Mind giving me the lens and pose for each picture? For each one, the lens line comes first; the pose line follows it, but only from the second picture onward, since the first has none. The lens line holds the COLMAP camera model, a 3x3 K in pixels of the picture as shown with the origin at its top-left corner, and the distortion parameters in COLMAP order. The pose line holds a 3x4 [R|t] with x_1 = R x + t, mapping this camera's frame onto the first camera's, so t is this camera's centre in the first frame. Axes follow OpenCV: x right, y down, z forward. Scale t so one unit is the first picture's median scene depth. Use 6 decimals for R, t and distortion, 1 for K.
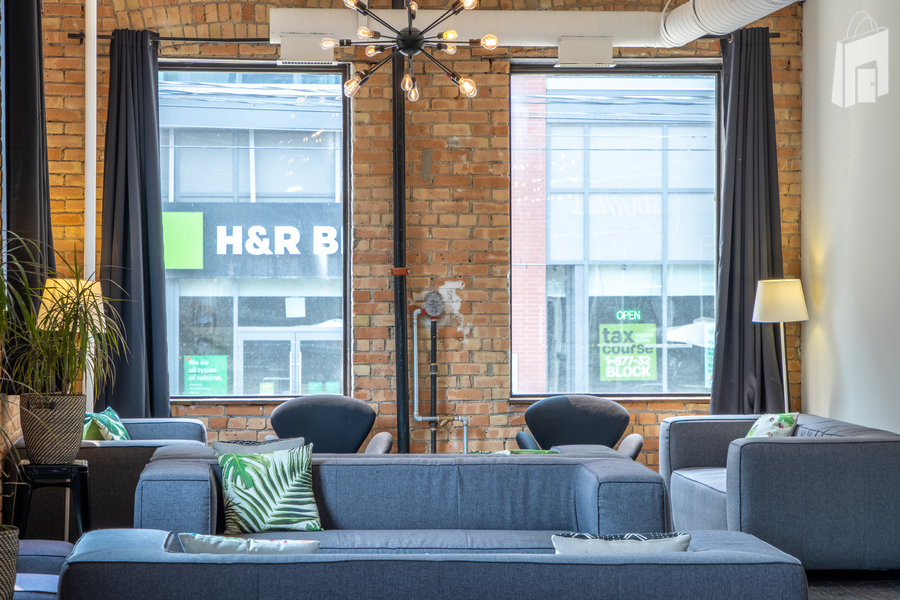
lens RADIAL K [[2650.3, 0, 448.4], [0, 2650.3, 299.3], [0, 0, 1]] dist [0.373994, 0.000000]
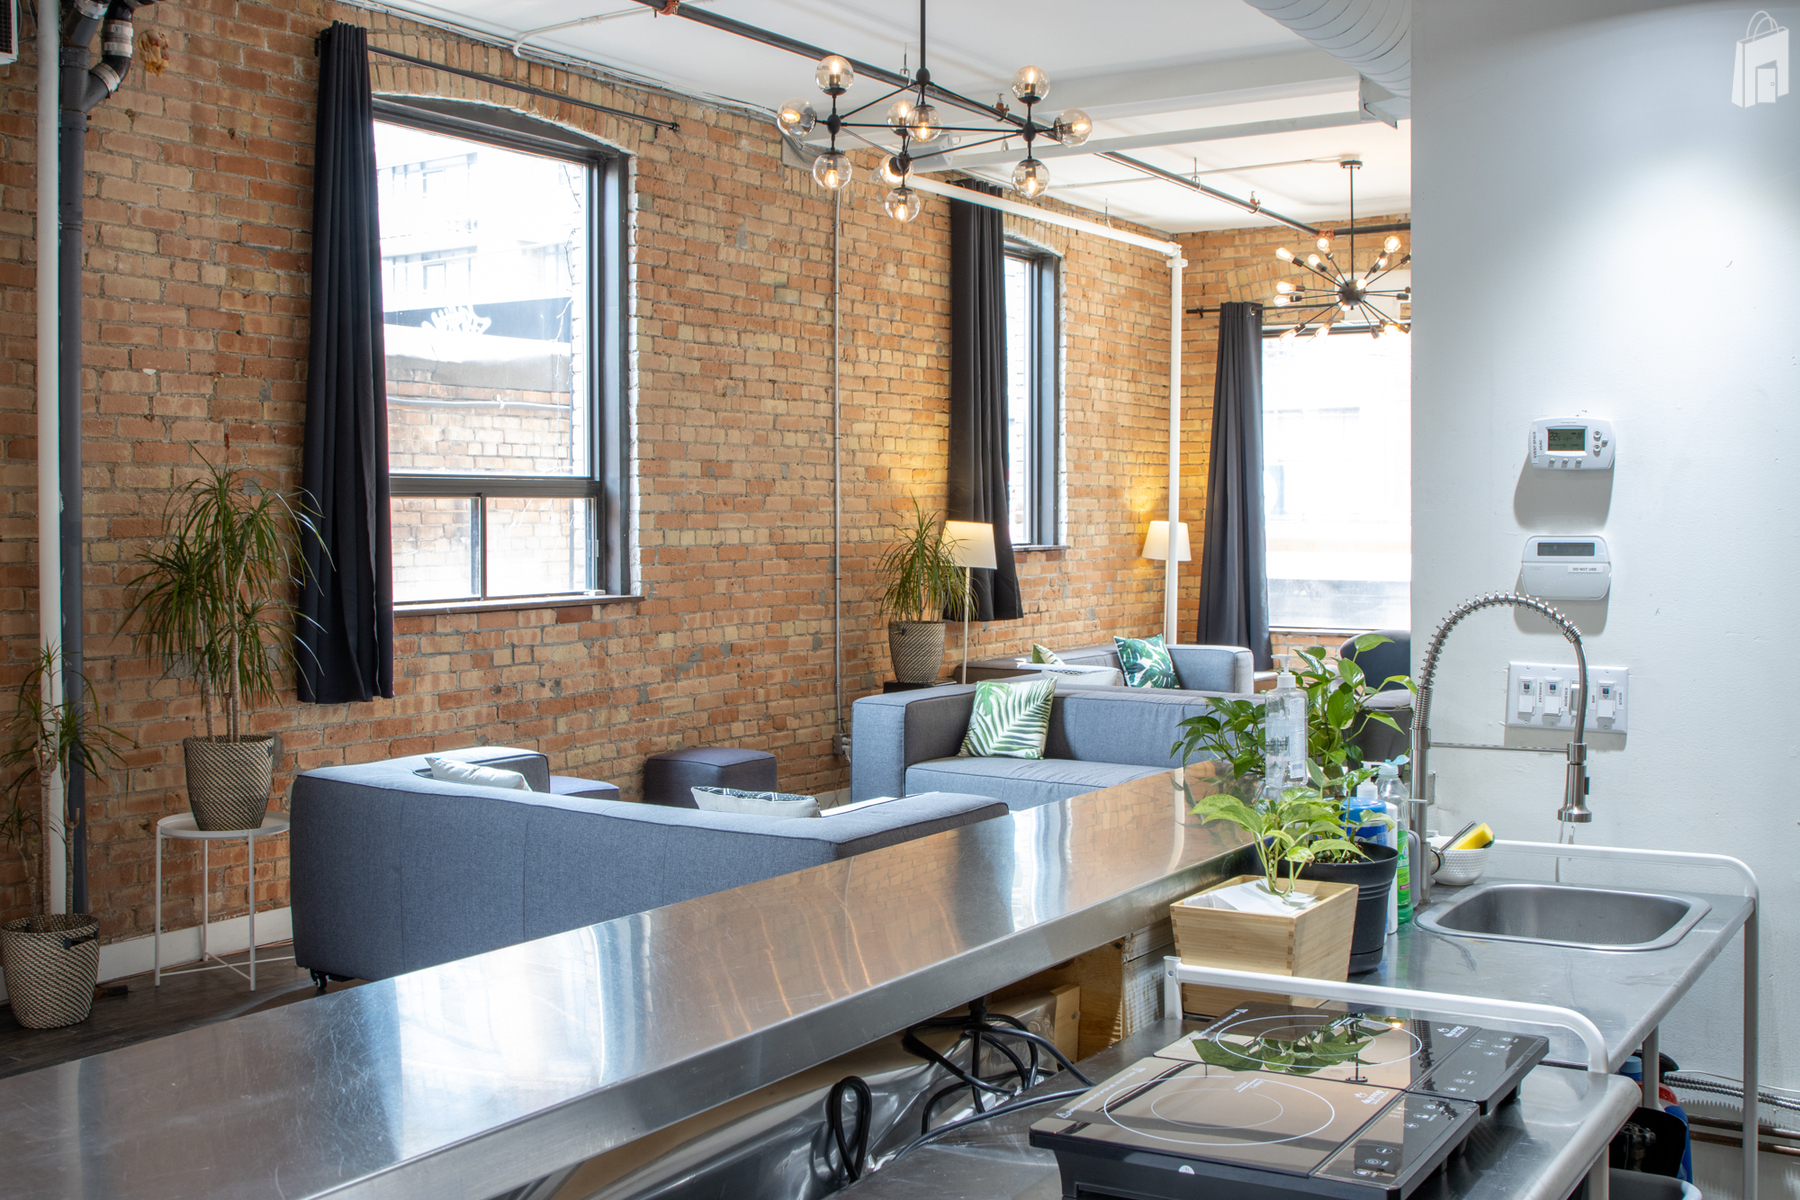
lens RADIAL K [[1951.3, 0, 909.1], [0, 1951.3, 590.8], [0, 0, 1]] dist [-0.066910, 0.000000]
pose [[0.797049, 0.021133, -0.603544, 0.269496], [-0.004954, 0.999583, 0.028458, -0.001190], [0.603894, -0.019692, 0.796821, 0.253237]]
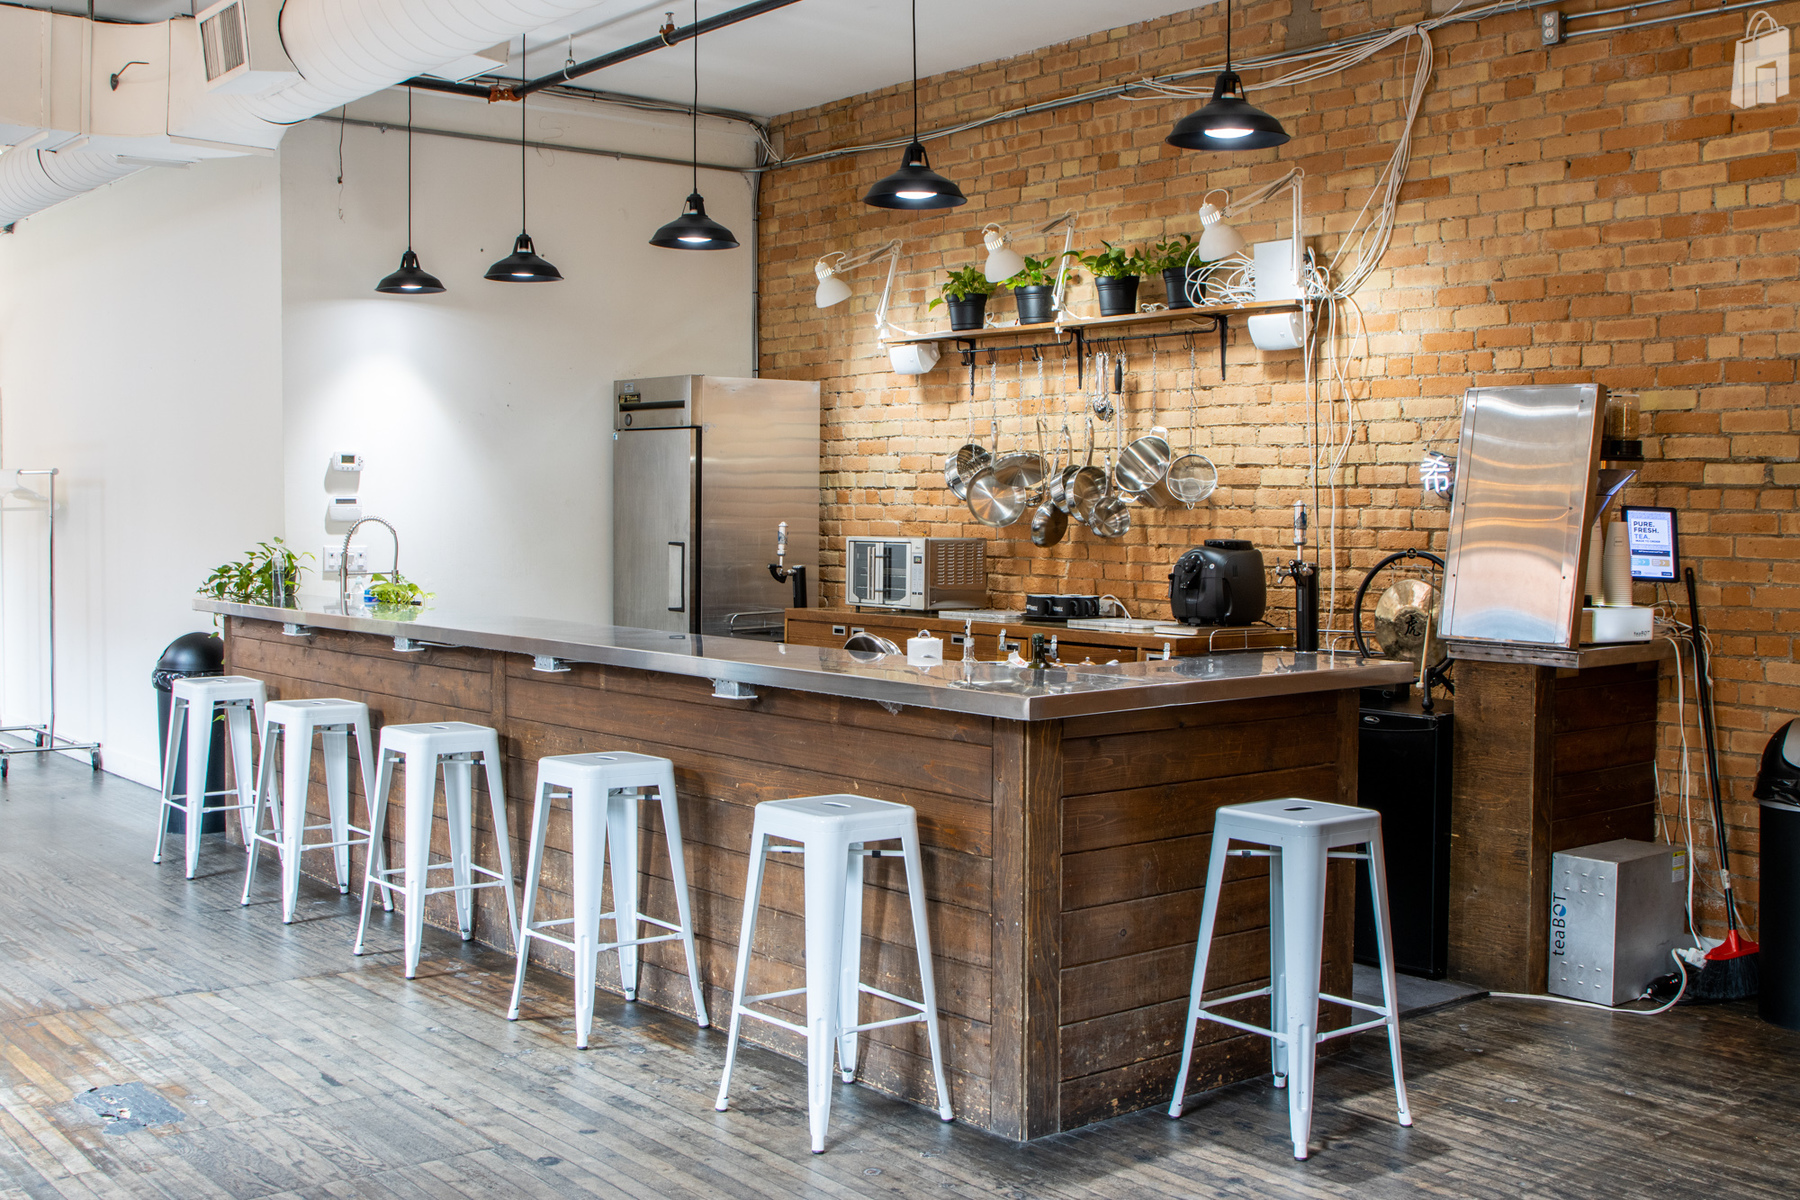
lens RADIAL K [[1951.3, 0, 892.6], [0, 1951.3, 590.4], [0, 0, 1]] dist [-0.066910, 0.000000]
pose [[0.828021, -0.023635, 0.560199, 0.016306], [0.003417, 0.999305, 0.037111, 0.005375], [-0.560687, -0.028815, 0.827526, -0.080370]]
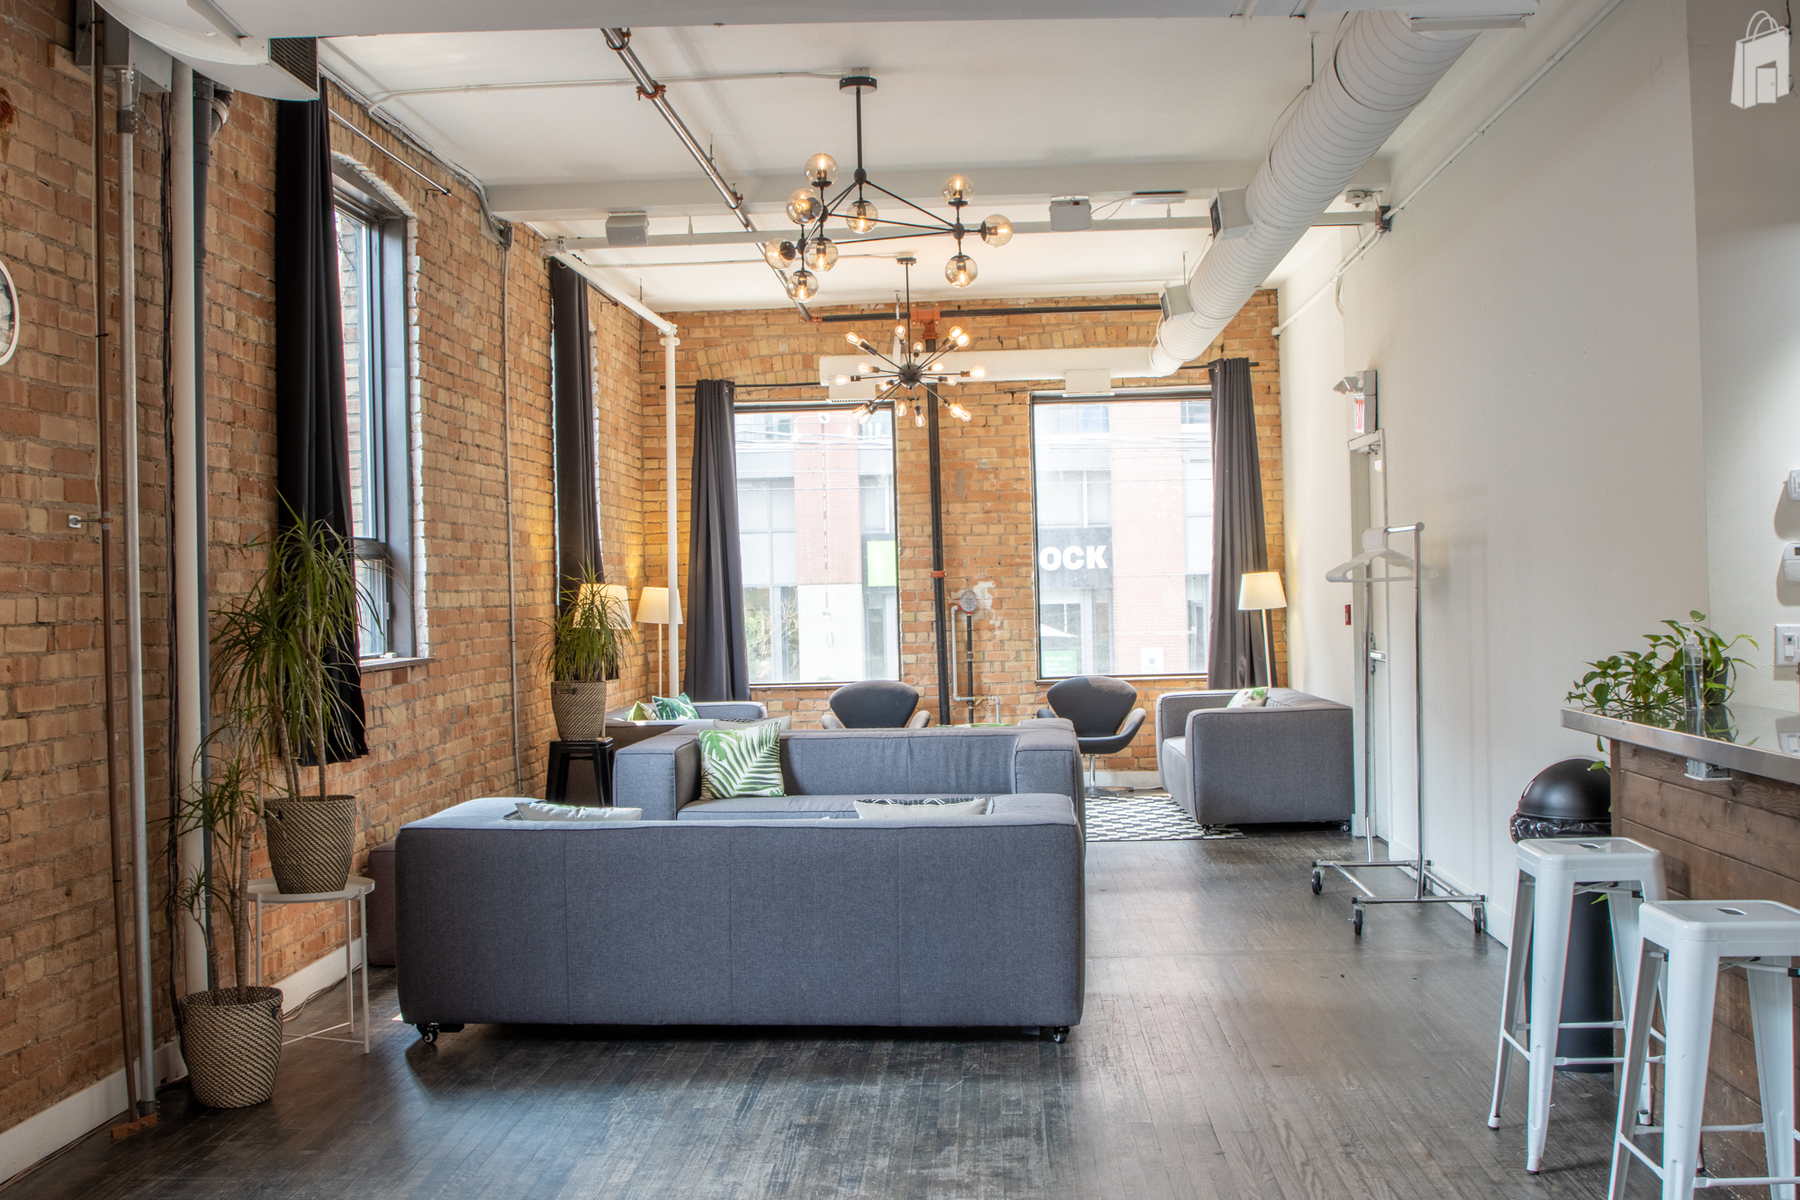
lens RADIAL K [[2048.8, 0, 900.2], [0, 2048.8, 597.9], [0, 0, 1]] dist [-0.061944, 0.000000]
pose [[0.990472, -0.024475, -0.135524, 0.088186], [0.023522, 0.999686, -0.008624, 0.007481], [0.135692, 0.005354, 0.990737, 0.095978]]
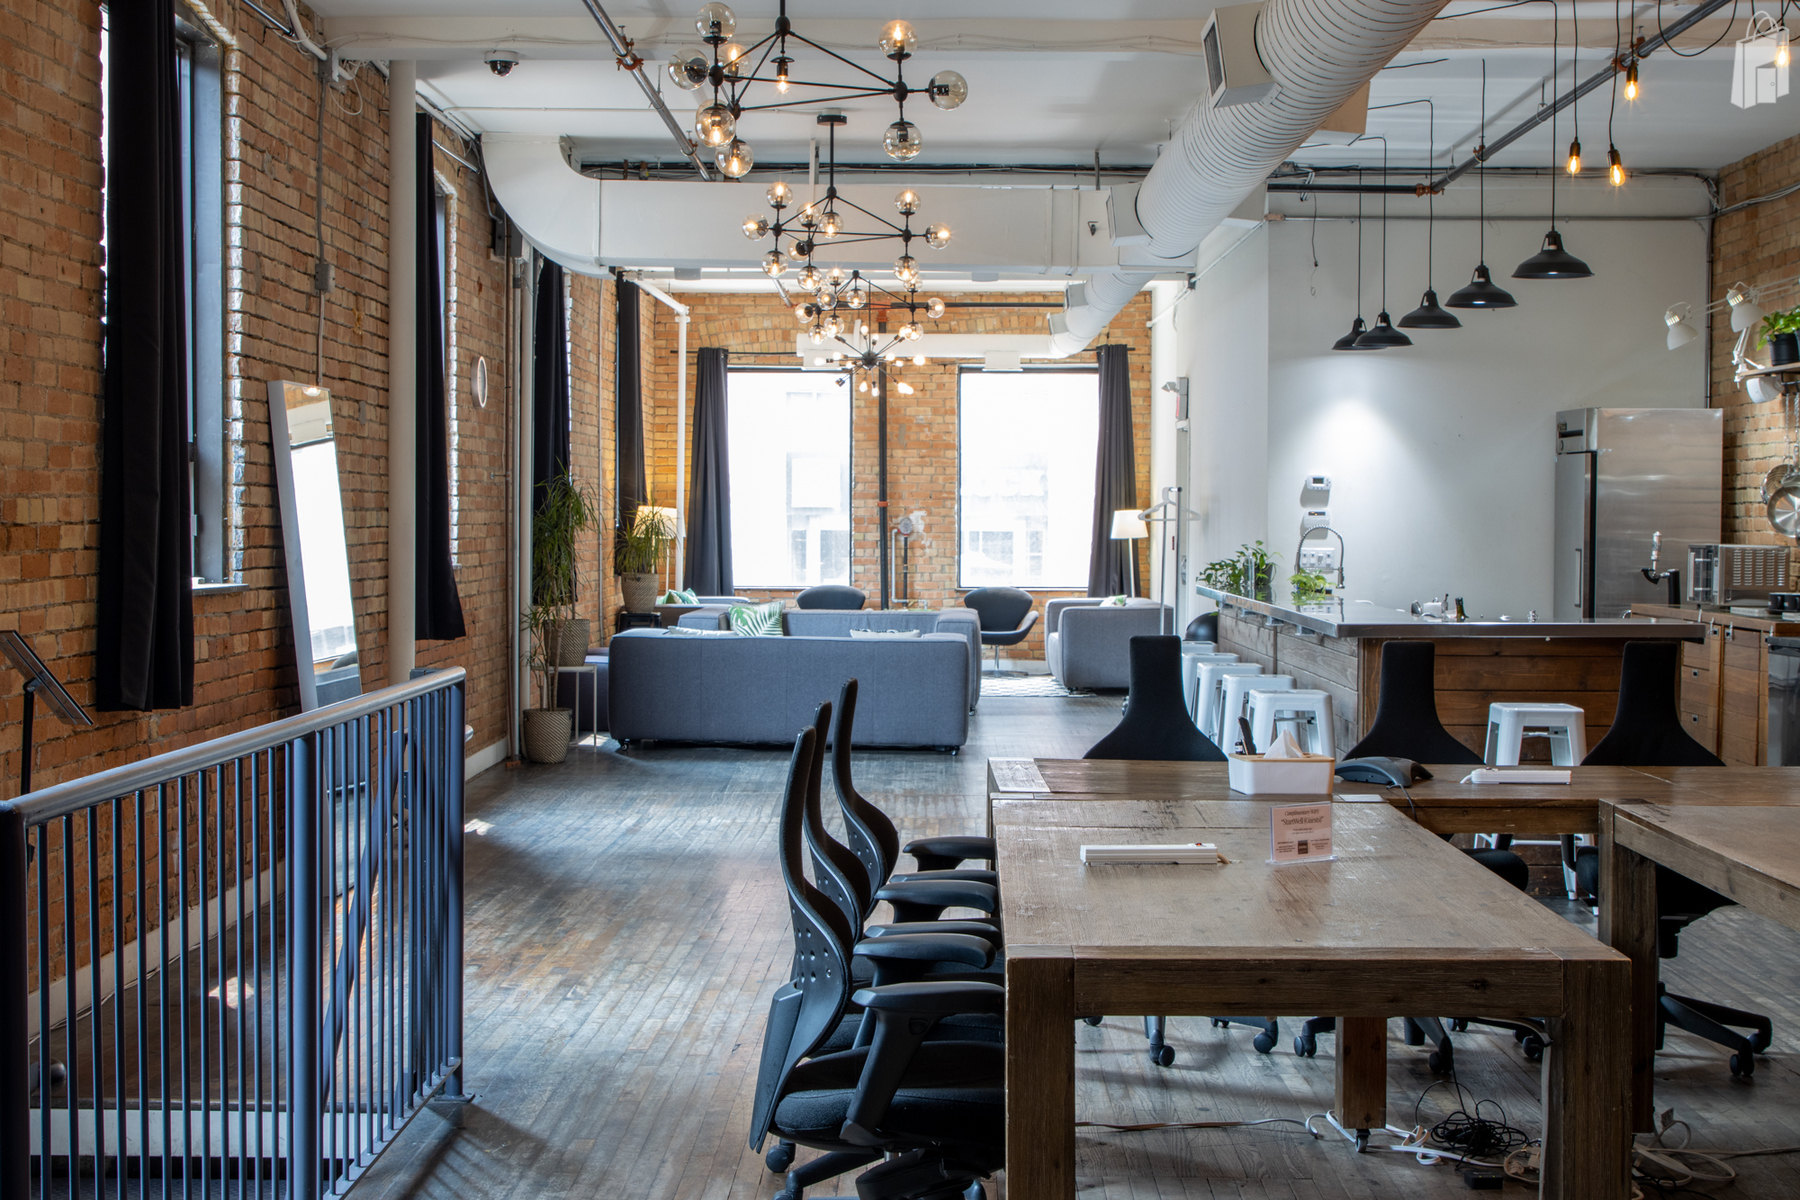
lens RADIAL K [[2655.1, 0, 896.2], [0, 2655.1, 602.3], [0, 0, 1]] dist [0.018973, 0.000000]
pose [[0.995004, 0.007579, -0.099551, 0.141722], [-0.005337, 0.999726, 0.022770, 0.011126], [0.099696, -0.022125, 0.994772, -0.519140]]
